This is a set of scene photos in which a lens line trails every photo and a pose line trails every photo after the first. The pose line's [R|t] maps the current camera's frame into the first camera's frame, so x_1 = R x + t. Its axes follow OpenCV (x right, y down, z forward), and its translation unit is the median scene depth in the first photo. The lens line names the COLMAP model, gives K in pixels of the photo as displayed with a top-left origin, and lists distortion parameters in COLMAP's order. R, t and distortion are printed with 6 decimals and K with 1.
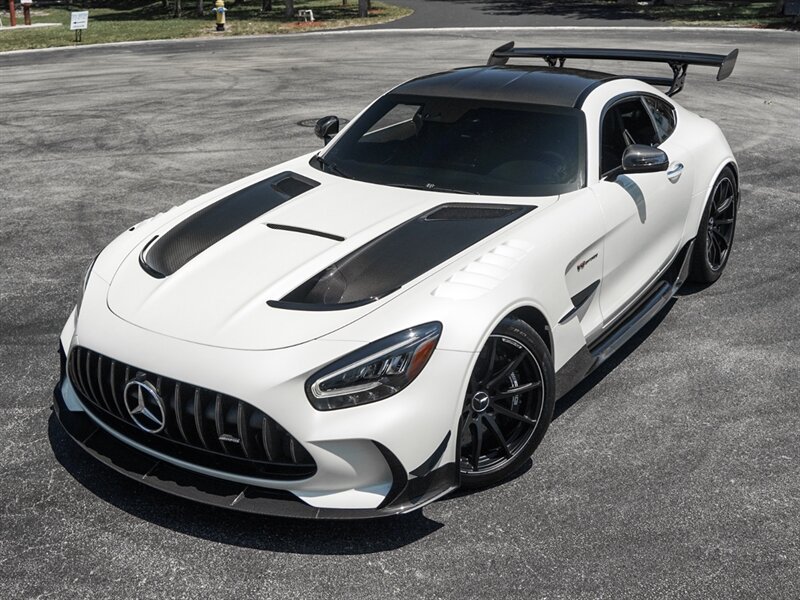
lens RADIAL K [[922.4, 0, 366.2], [0, 922.4, 251.6], [0, 0, 1]] dist [-0.006995, 0.027767]
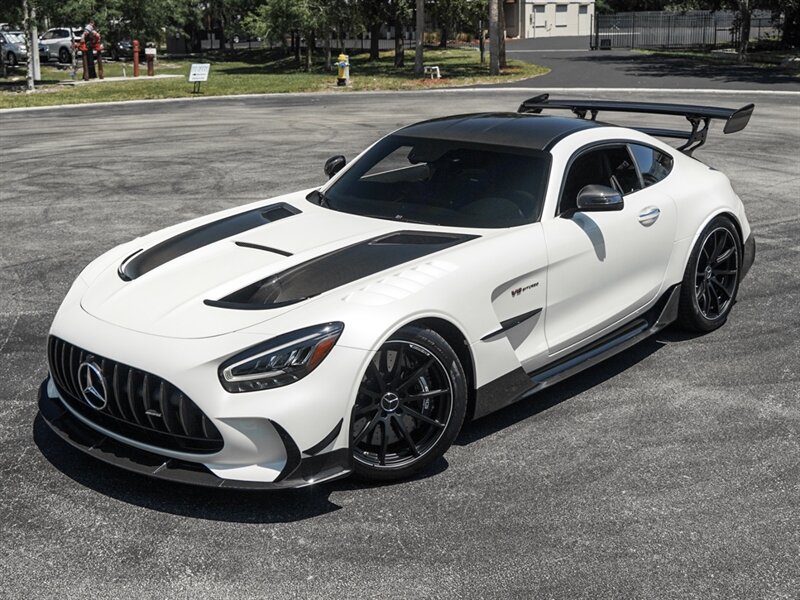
lens RADIAL K [[1010.0, 0, 397.9], [0, 1010.0, 249.2], [0, 0, 1]] dist [-0.003797, 0.011836]
pose [[0.992260, 0.040185, -0.117498, 0.236649], [-0.049416, 0.995826, -0.076738, 0.064220], [0.113924, 0.081950, 0.990104, -0.186916]]
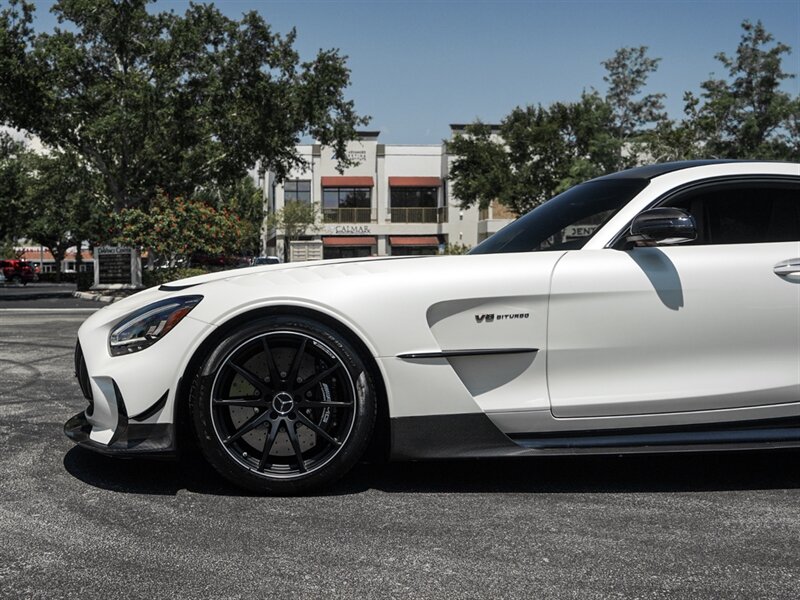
lens RADIAL K [[986.0, 0, 304.0], [0, 986.0, 273.0], [0, 0, 1]] dist [-0.011080, 0.018606]
pose [[0.612041, 0.029214, -0.790286, 0.872095], [-0.249647, 0.955356, -0.158024, 0.166428], [0.750388, 0.294010, 0.592010, 0.322459]]
